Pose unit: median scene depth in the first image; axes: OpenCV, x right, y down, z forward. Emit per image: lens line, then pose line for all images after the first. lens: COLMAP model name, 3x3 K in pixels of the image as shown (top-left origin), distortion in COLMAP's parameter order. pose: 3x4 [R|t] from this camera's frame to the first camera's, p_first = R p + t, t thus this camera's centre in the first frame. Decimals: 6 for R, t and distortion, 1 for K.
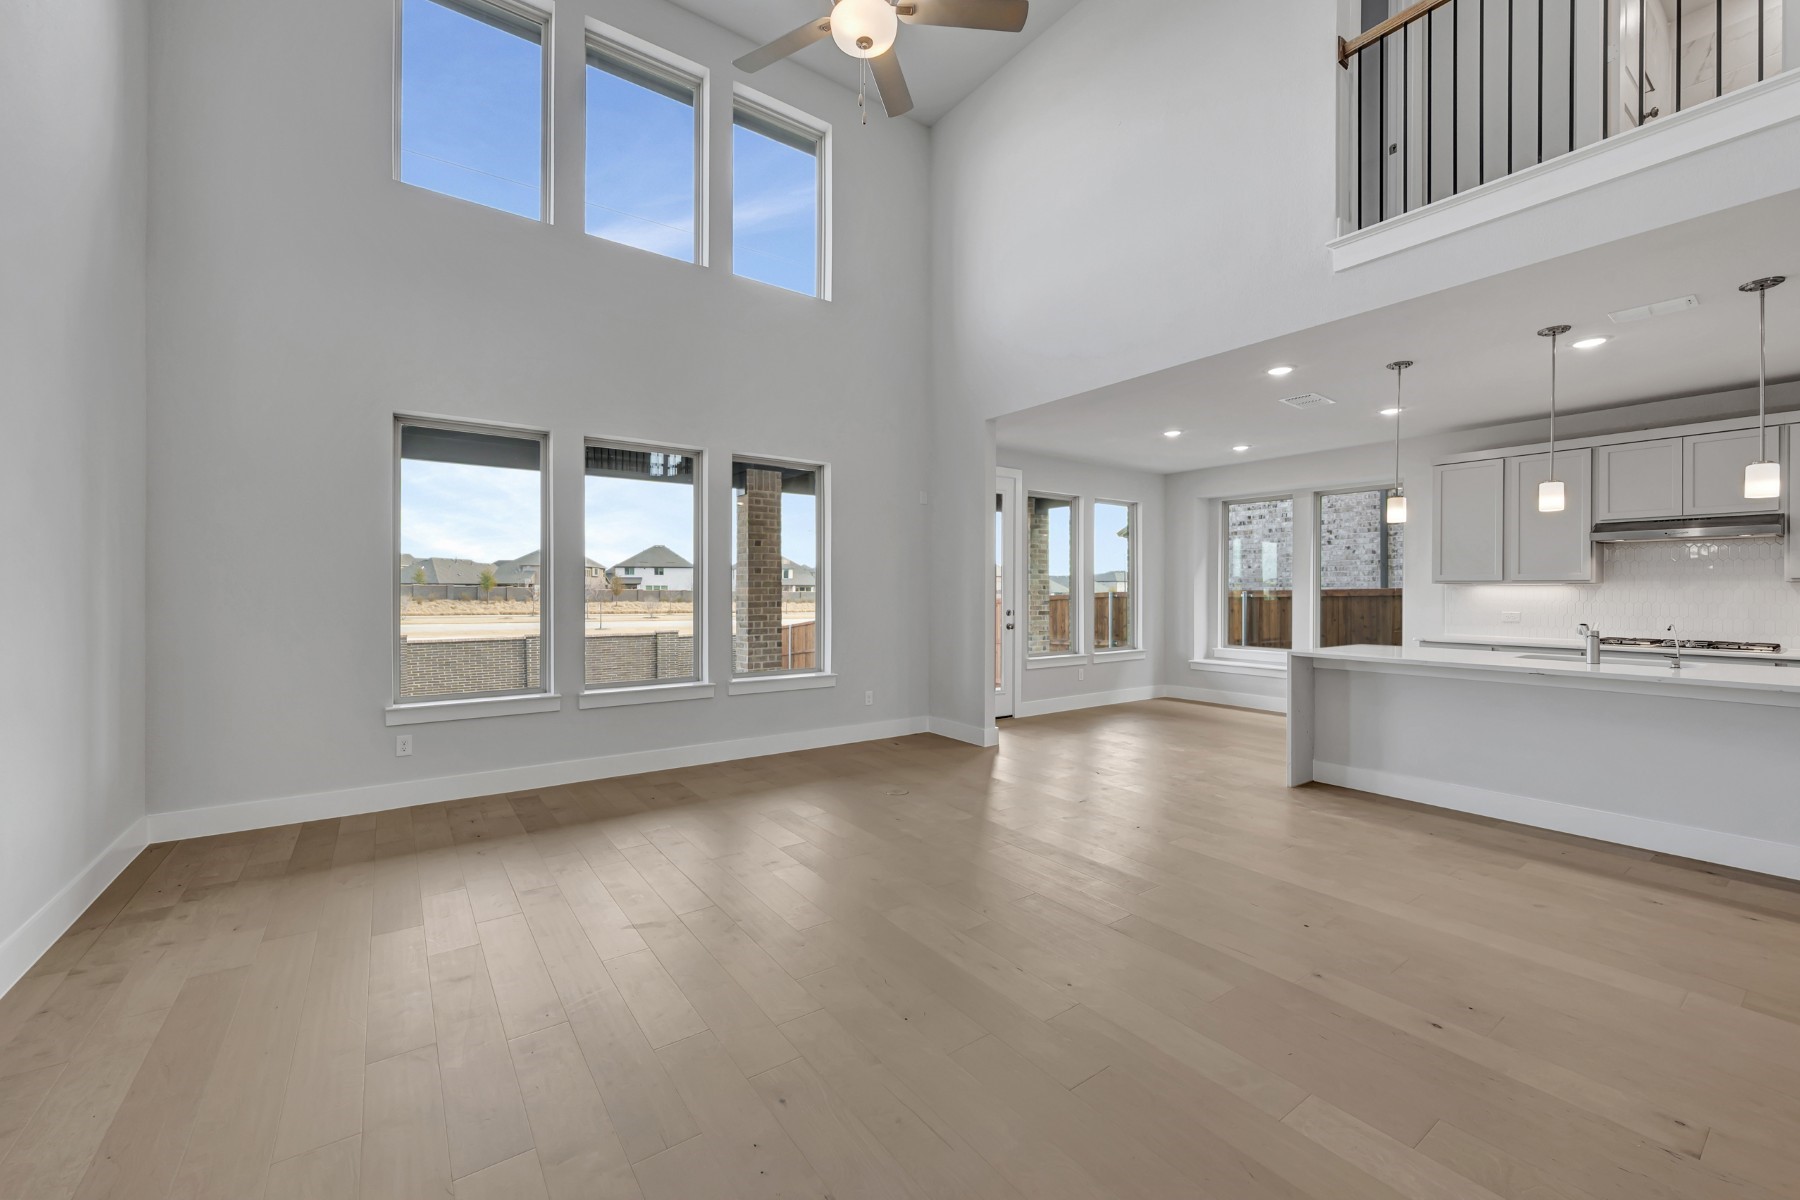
lens RADIAL K [[716.9, 0, 917.8], [0, 716.9, 589.2], [0, 0, 1]] dist [0.004318, -0.000342]
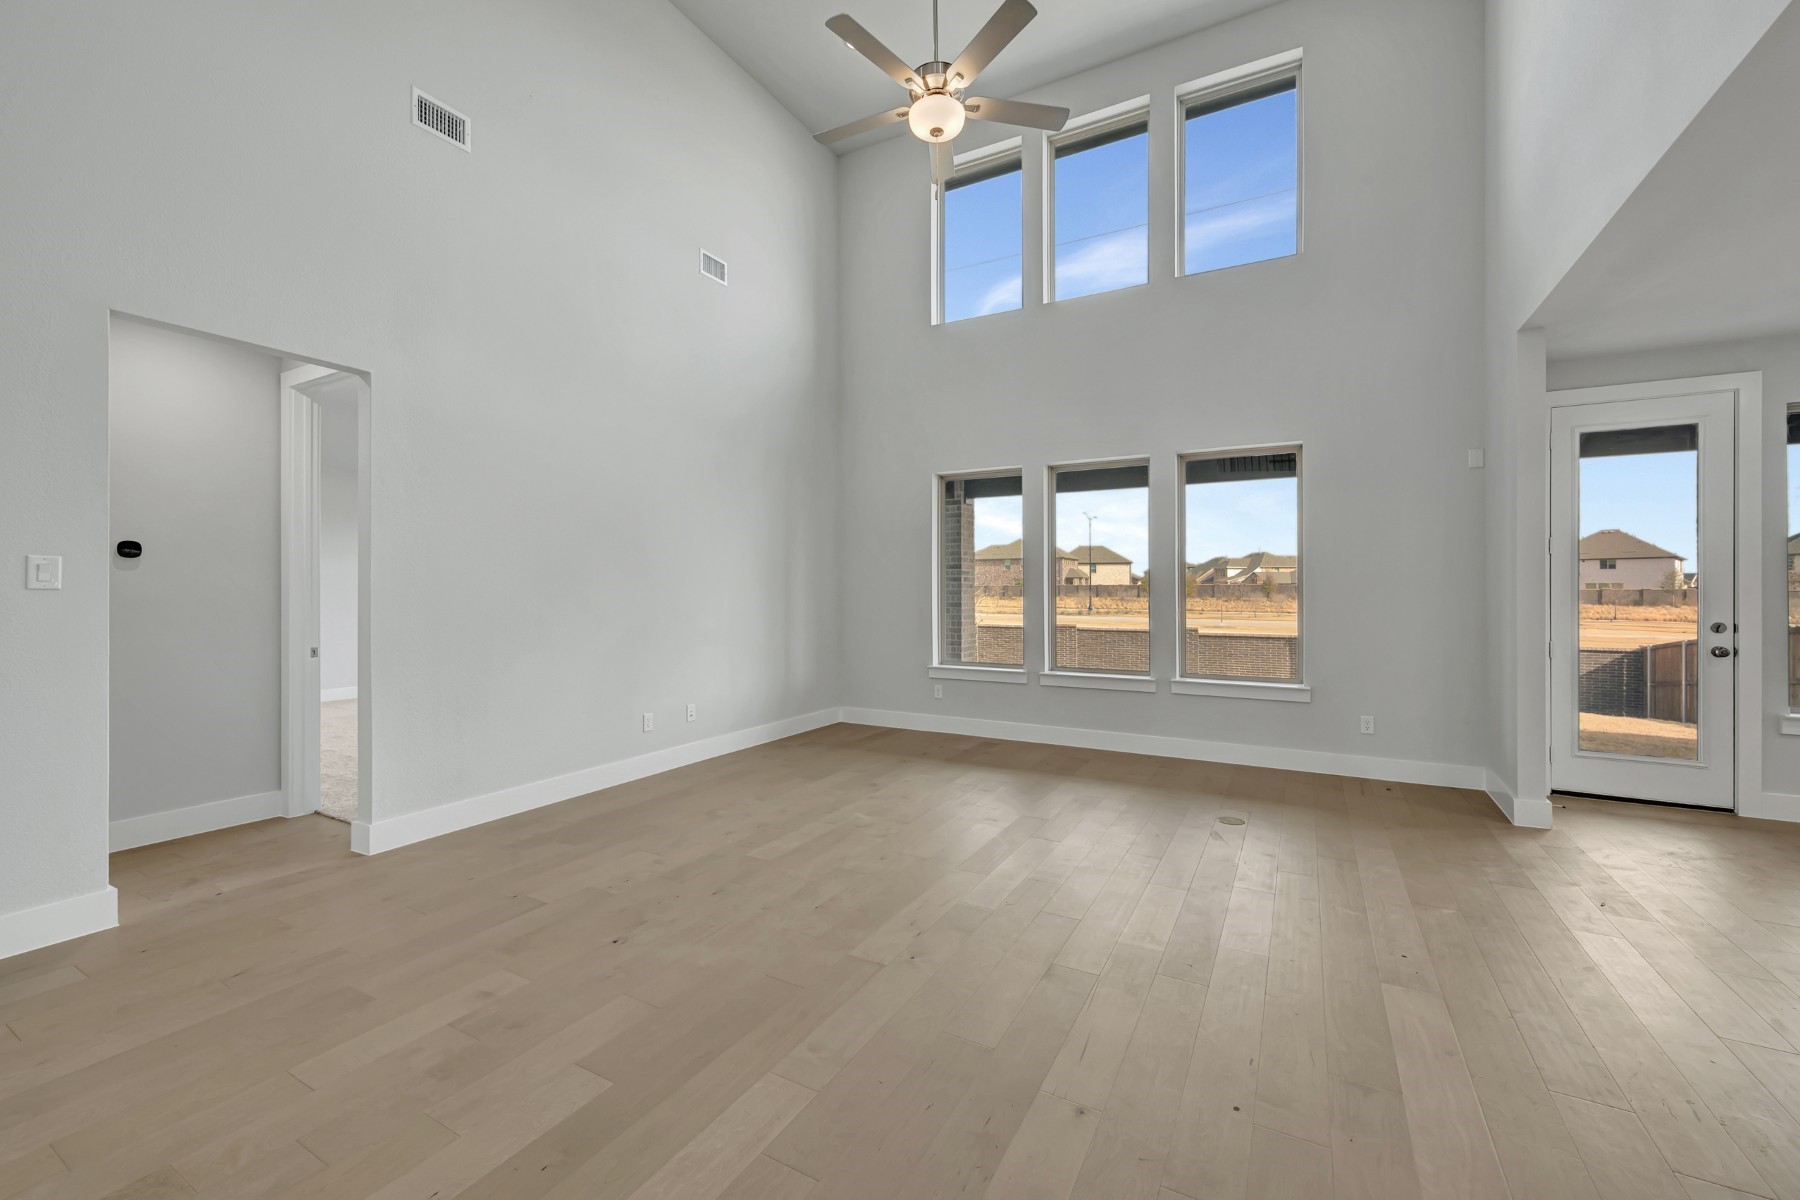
lens RADIAL K [[716.9, 0, 914.5], [0, 716.9, 597.6], [0, 0, 1]] dist [0.004318, -0.000342]
pose [[0.422624, 0.005939, -0.906285, 0.374946], [0.004679, 0.999951, 0.008734, 0.000850], [0.906293, -0.007932, 0.422576, 0.175026]]
